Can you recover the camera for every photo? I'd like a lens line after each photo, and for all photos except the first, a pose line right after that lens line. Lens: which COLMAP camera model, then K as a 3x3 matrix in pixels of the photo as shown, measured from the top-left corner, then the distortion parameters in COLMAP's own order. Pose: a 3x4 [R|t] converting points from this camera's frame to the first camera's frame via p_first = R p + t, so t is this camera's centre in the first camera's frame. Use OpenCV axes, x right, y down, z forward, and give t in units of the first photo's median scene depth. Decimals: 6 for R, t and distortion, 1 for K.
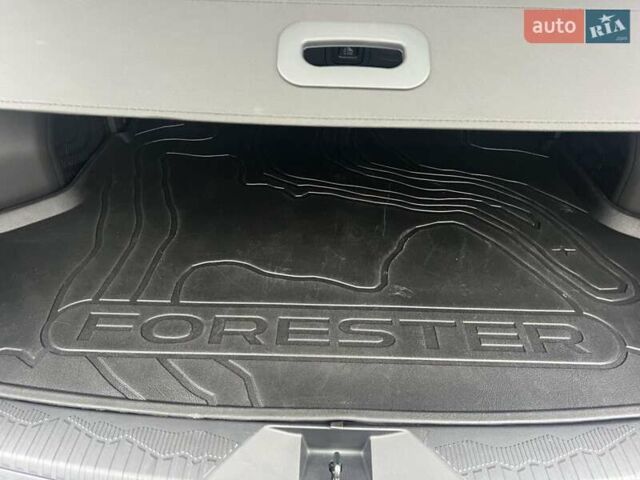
lens RADIAL K [[489.5, 0, 320.0], [0, 489.5, 240.0], [0, 0, 1]] dist [0.059618, -0.061647]
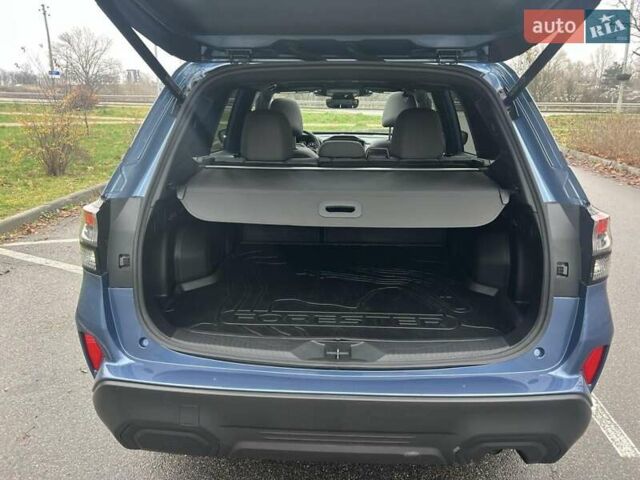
lens RADIAL K [[489.5, 0, 320.0], [0, 489.5, 240.0], [0, 0, 1]] dist [0.059618, -0.061647]
pose [[0.999678, -0.008951, -0.023730, 0.003162], [0.000740, 0.945544, -0.325493, 0.566258], [0.025351, 0.325370, 0.945247, -1.306914]]
